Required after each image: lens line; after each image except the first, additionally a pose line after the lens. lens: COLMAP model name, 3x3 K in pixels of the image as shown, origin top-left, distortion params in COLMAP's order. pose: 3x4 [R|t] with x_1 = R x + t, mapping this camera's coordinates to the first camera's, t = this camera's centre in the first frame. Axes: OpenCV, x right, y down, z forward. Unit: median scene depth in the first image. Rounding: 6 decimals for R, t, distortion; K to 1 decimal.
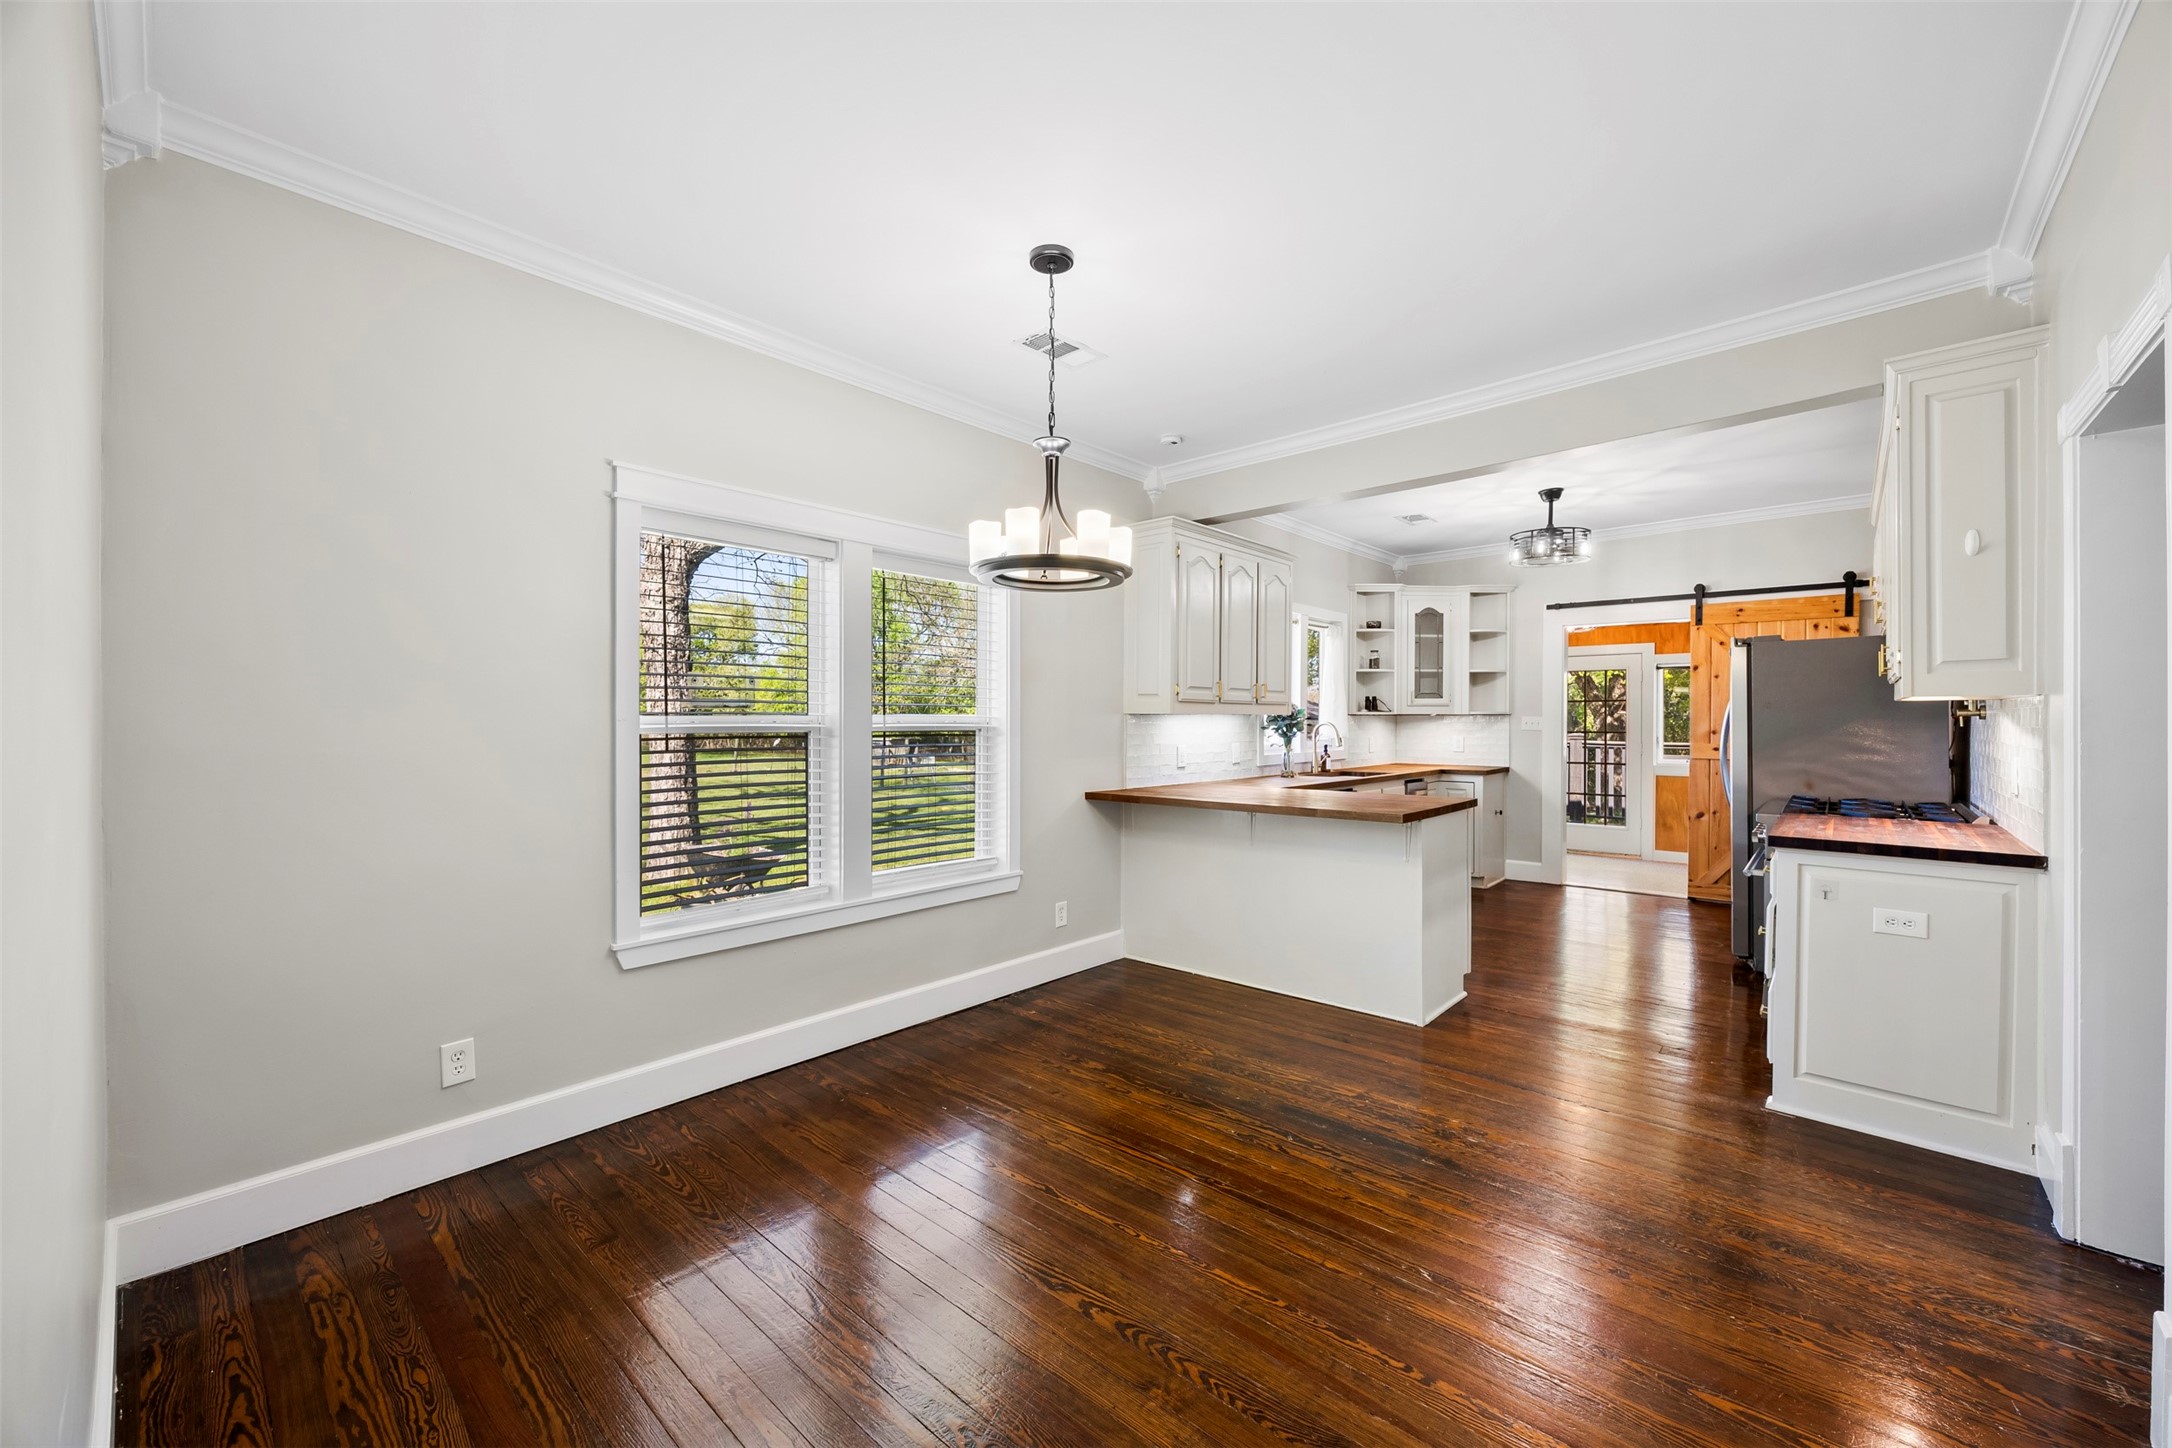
lens RADIAL K [[846.2, 0, 1086.7], [0, 846.2, 718.2], [0, 0, 1]] dist [0.000270, 0.000004]
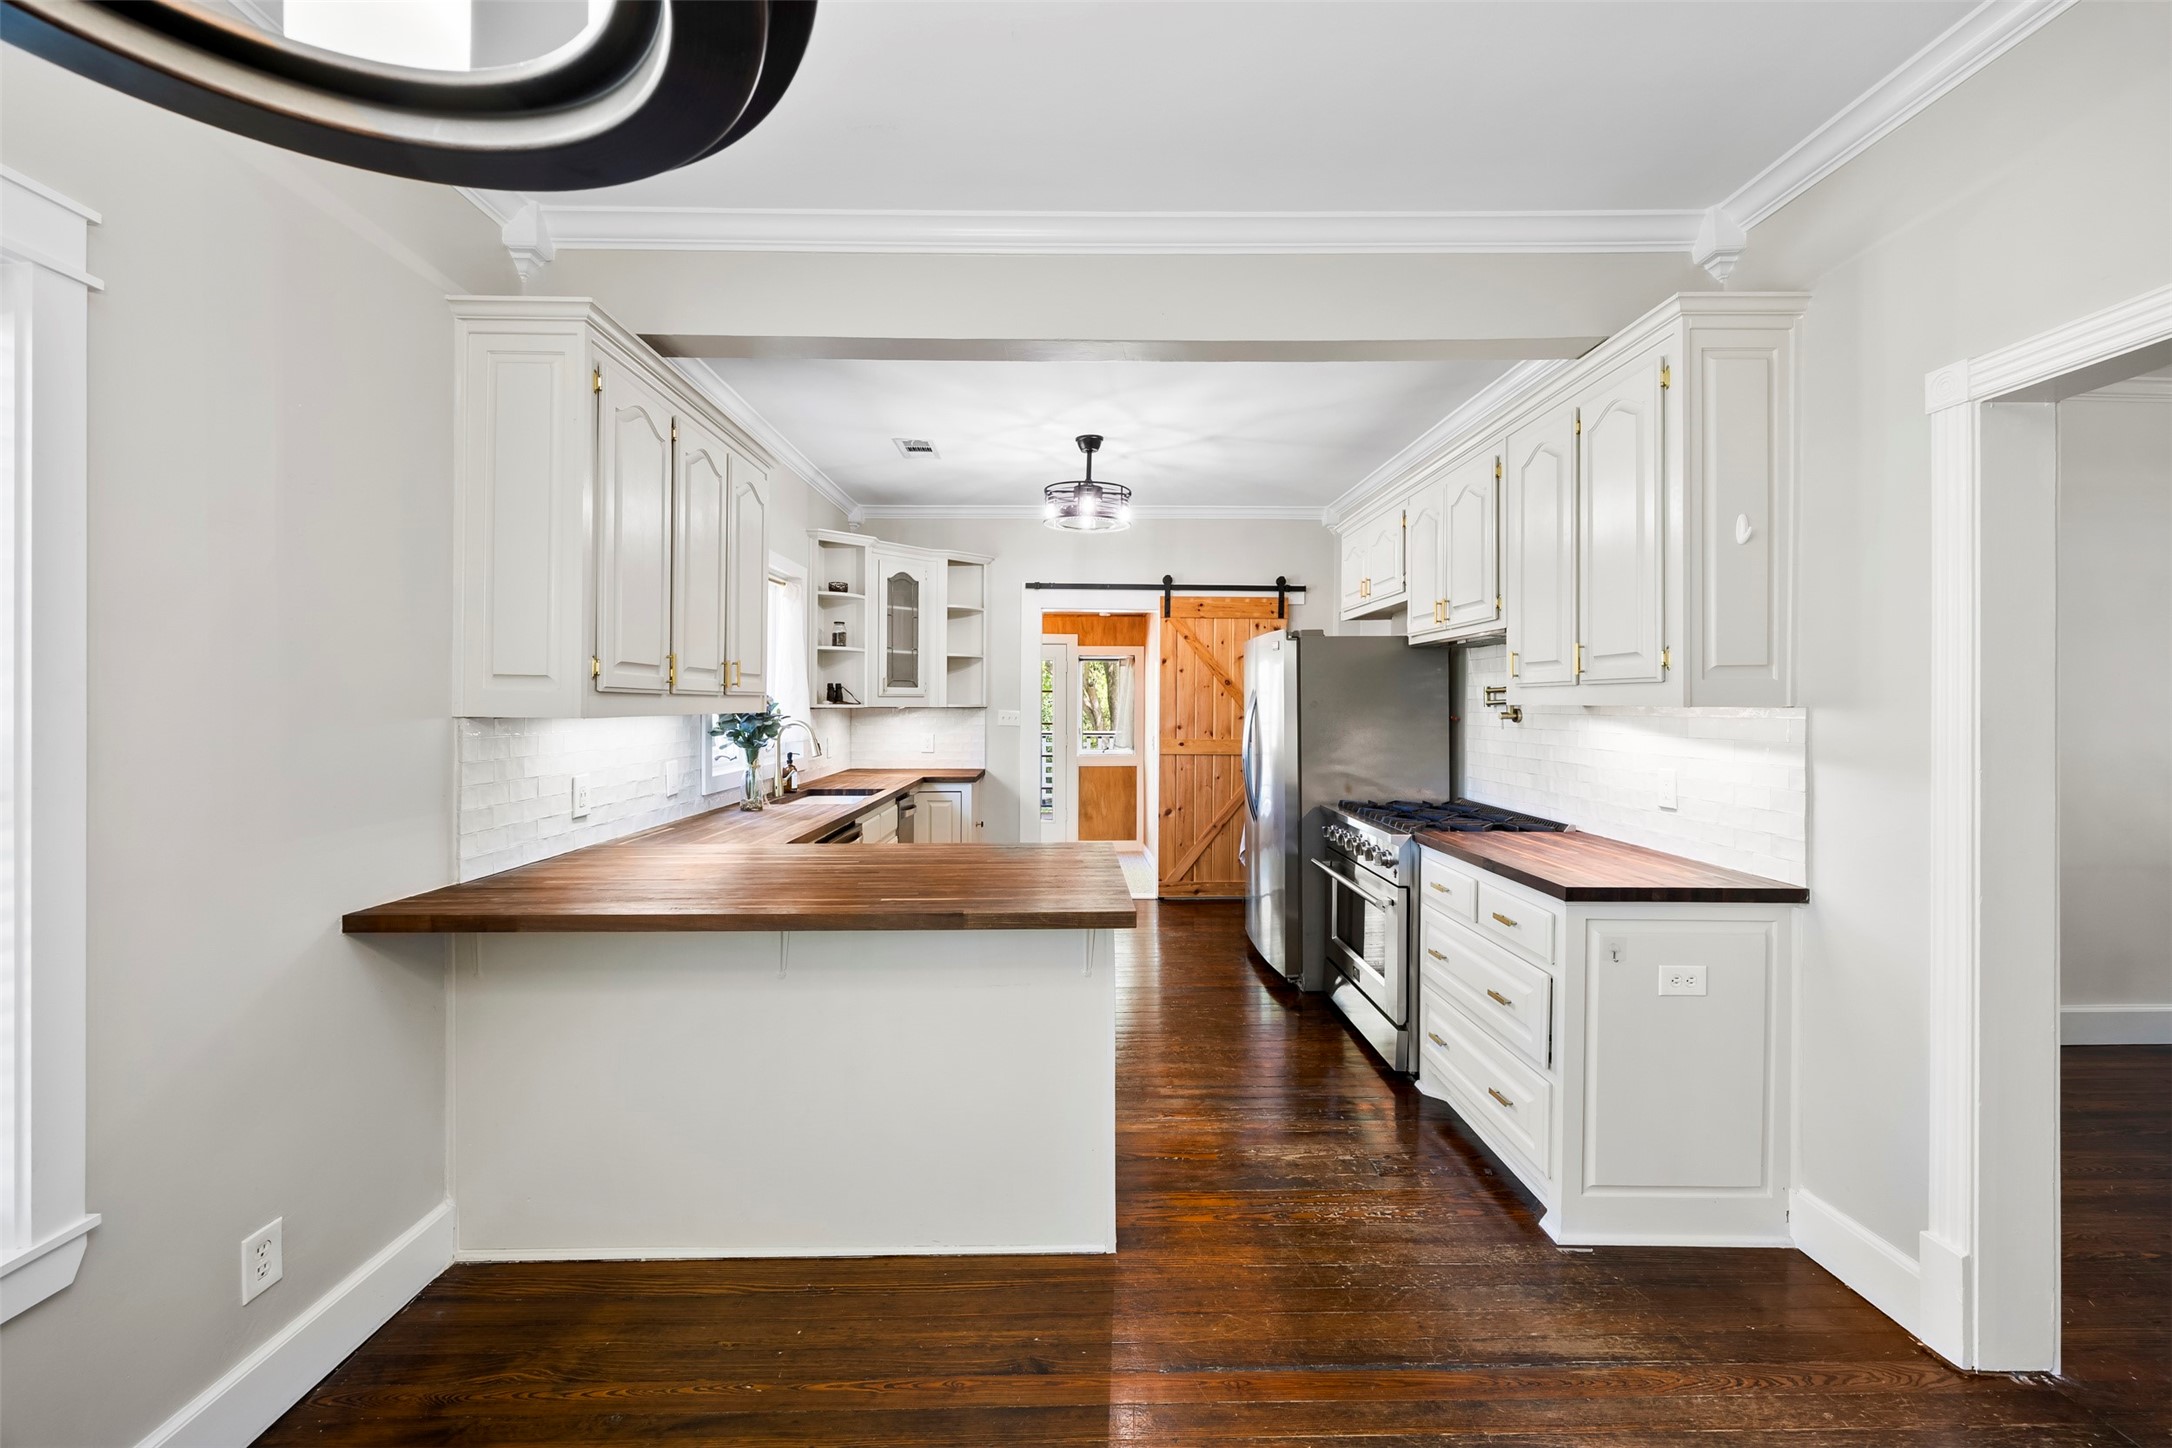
lens RADIAL K [[855.2, 0, 1086.8], [0, 855.2, 706.2], [0, 0, 1]] dist [0.000089, -0.000100]
pose [[0.733778, 0.000656, 0.679389, -0.013894], [-0.004887, 0.999979, 0.004313, -0.011555], [-0.679372, -0.006485, 0.733765, 0.343992]]
